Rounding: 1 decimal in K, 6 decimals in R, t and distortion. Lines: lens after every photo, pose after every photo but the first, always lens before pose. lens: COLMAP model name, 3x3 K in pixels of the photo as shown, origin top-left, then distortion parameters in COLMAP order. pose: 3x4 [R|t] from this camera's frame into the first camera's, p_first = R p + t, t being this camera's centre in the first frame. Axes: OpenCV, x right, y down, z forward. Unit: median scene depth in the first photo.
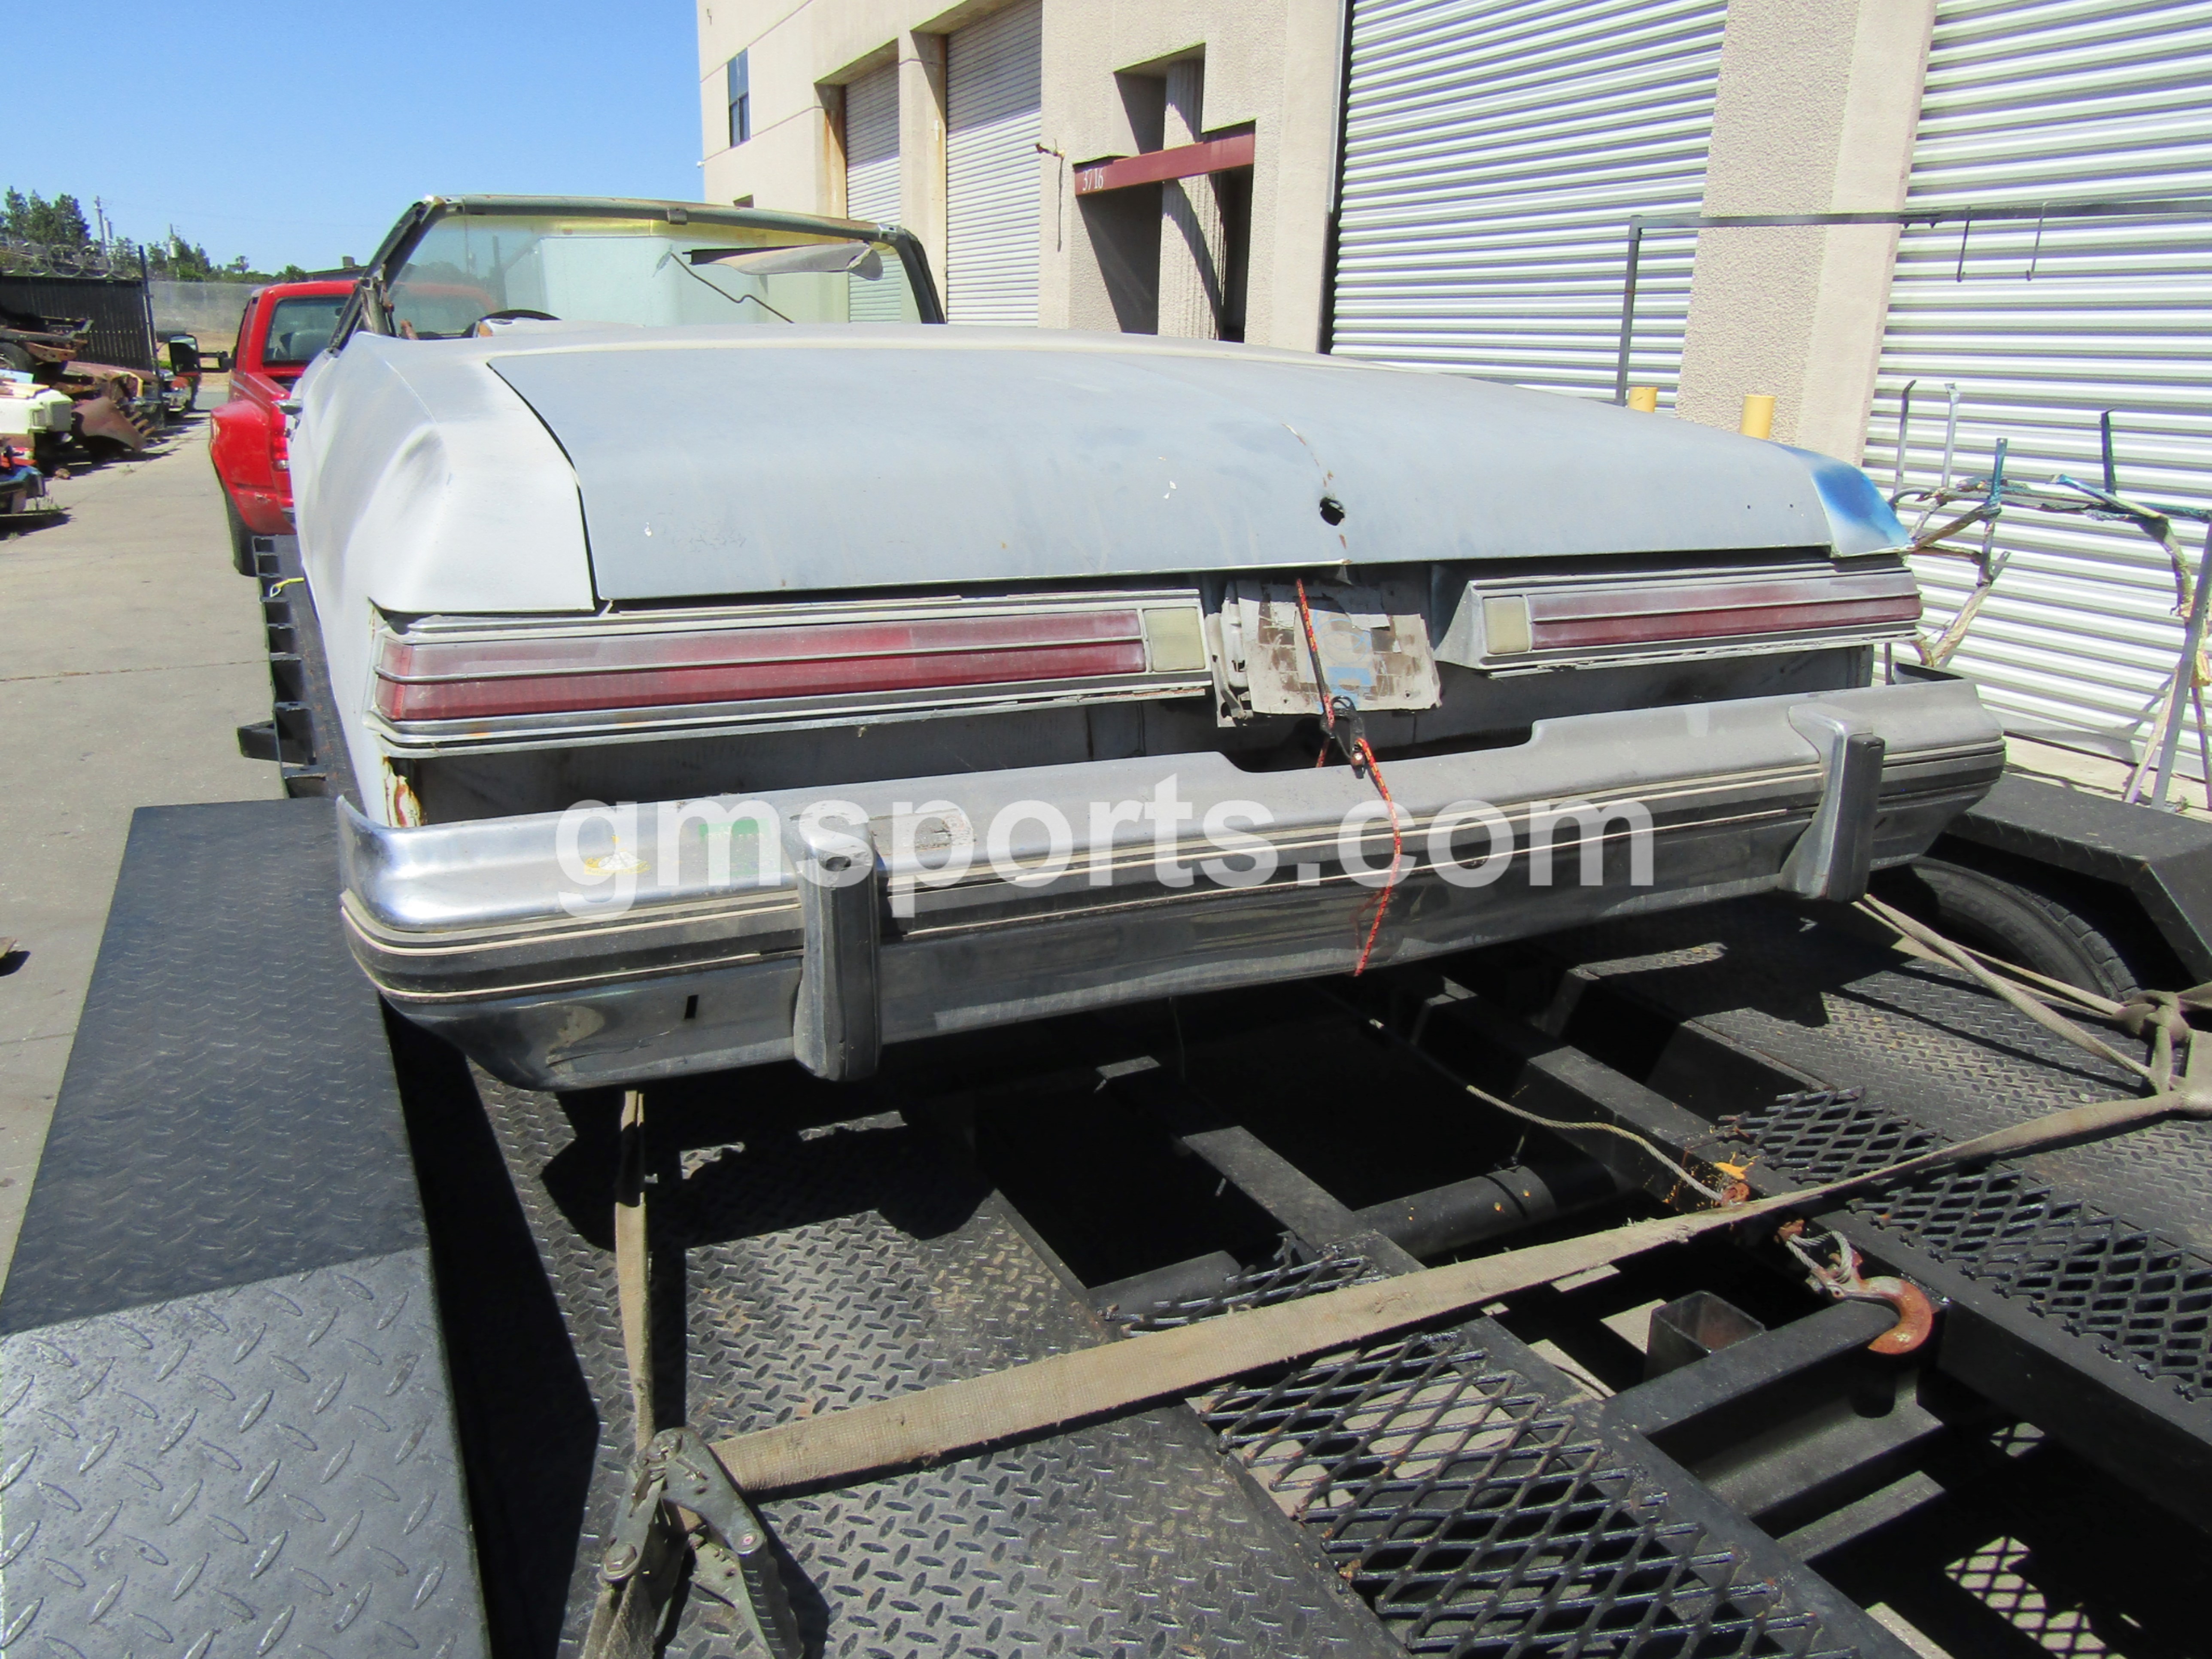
lens RADIAL K [[1571.9, 0, 1110.6], [0, 1571.9, 829.8], [0, 0, 1]] dist [-0.002897, -0.000750]
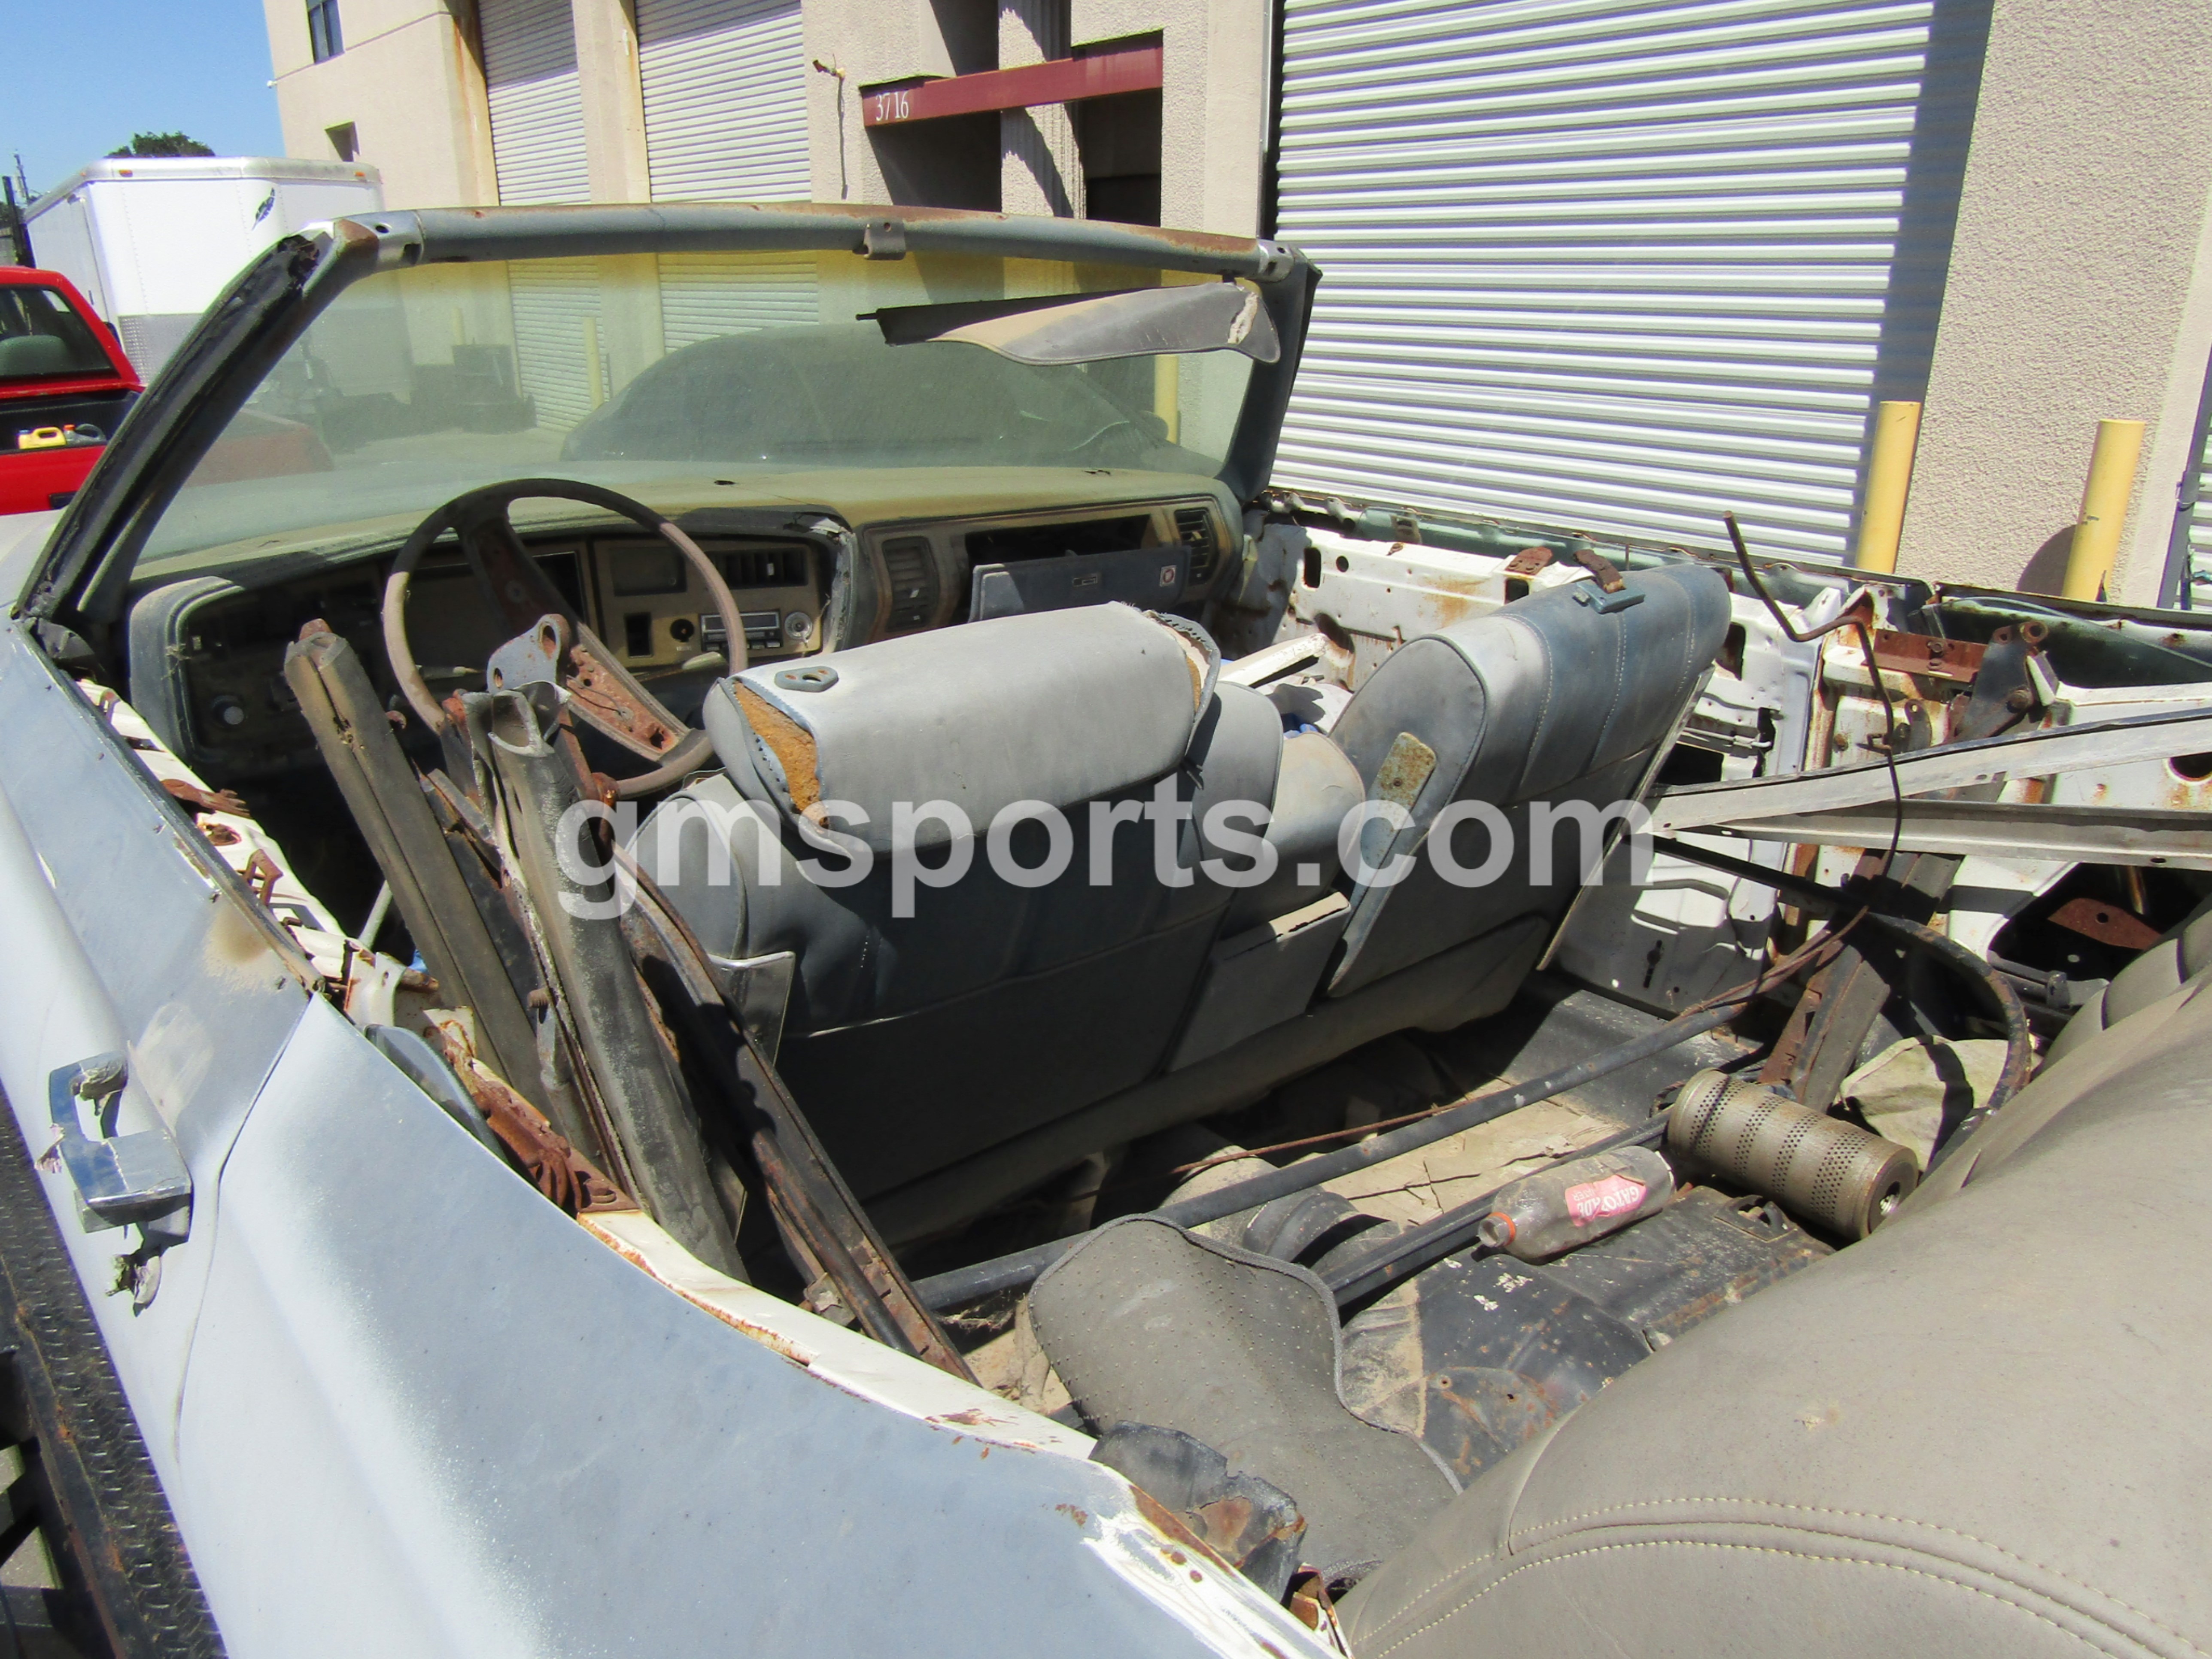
lens RADIAL K [[1578.8, 0, 1092.6], [0, 1578.8, 830.5], [0, 0, 1]] dist [-0.003067, -0.002687]
pose [[0.973079, -0.099203, 0.208027, -0.310055], [0.089986, 0.994514, 0.053335, -0.235831], [-0.212177, -0.033180, 0.976668, 0.532126]]
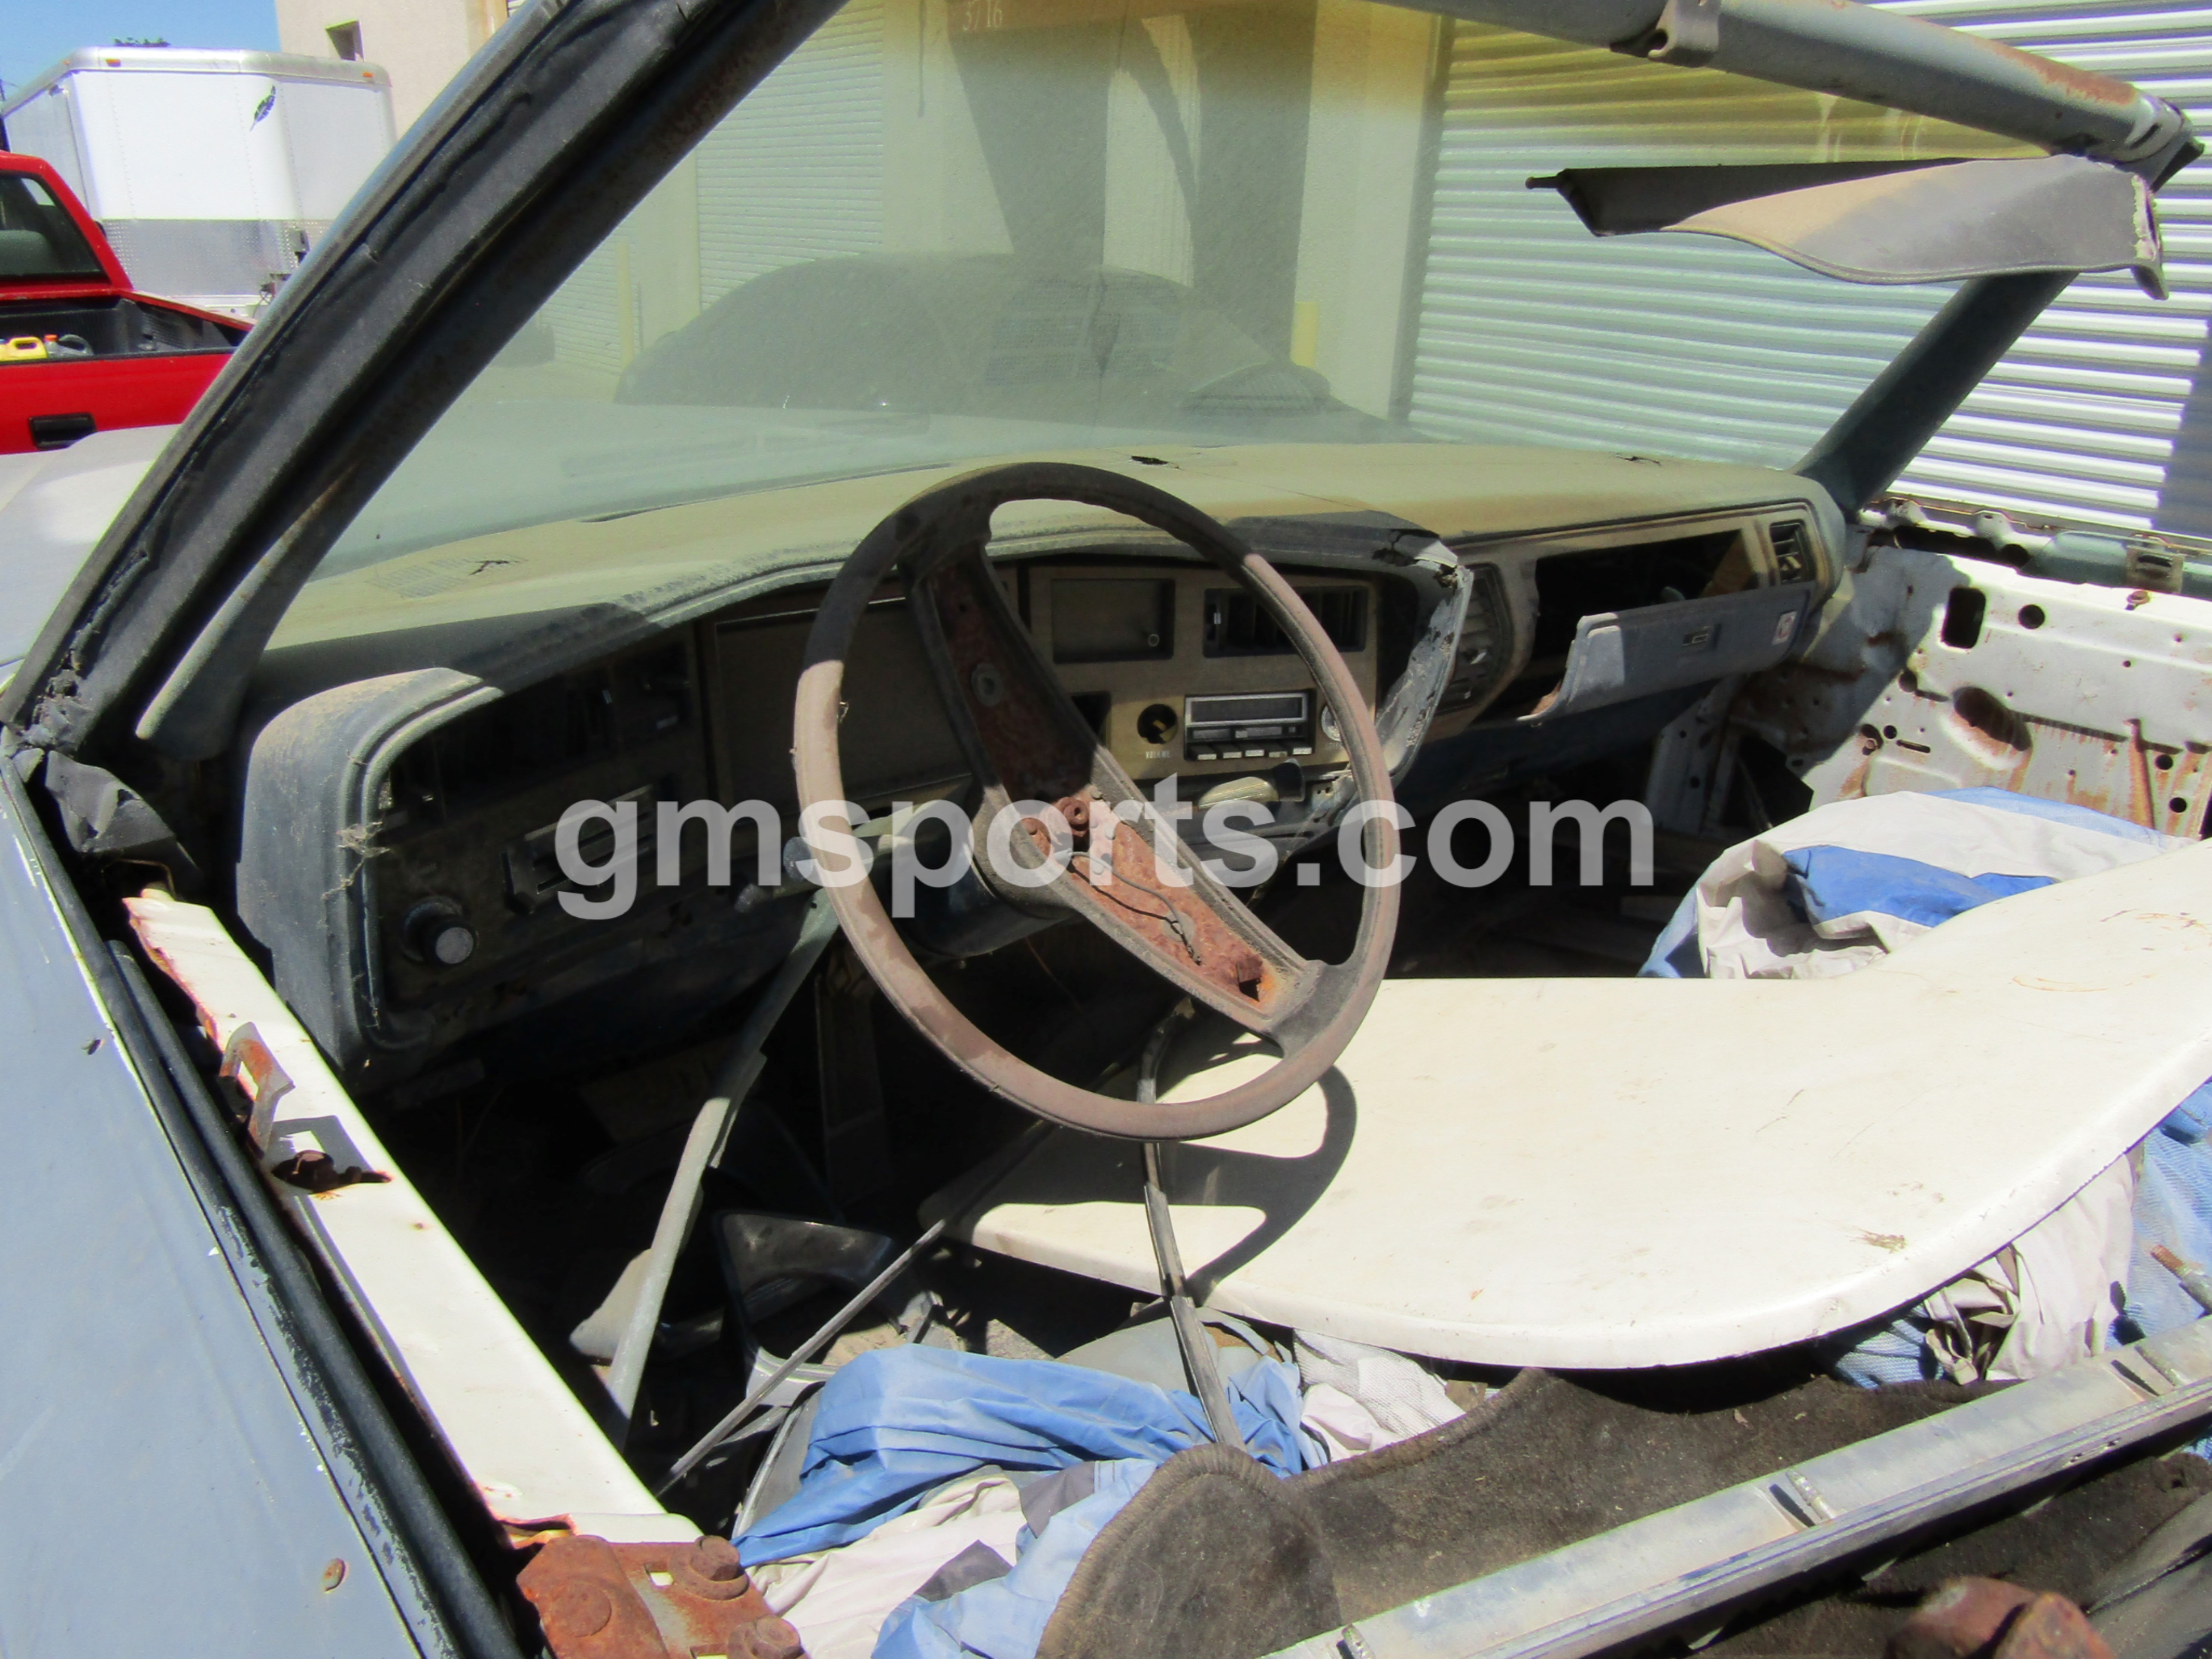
lens RADIAL K [[1578.8, 0, 1092.6], [0, 1578.8, 830.5], [0, 0, 1]] dist [-0.003067, -0.002687]
pose [[0.972642, -0.072216, 0.220799, -0.394629], [0.055219, 0.995084, 0.082212, -0.284138], [-0.225650, -0.067771, 0.971848, 0.749258]]
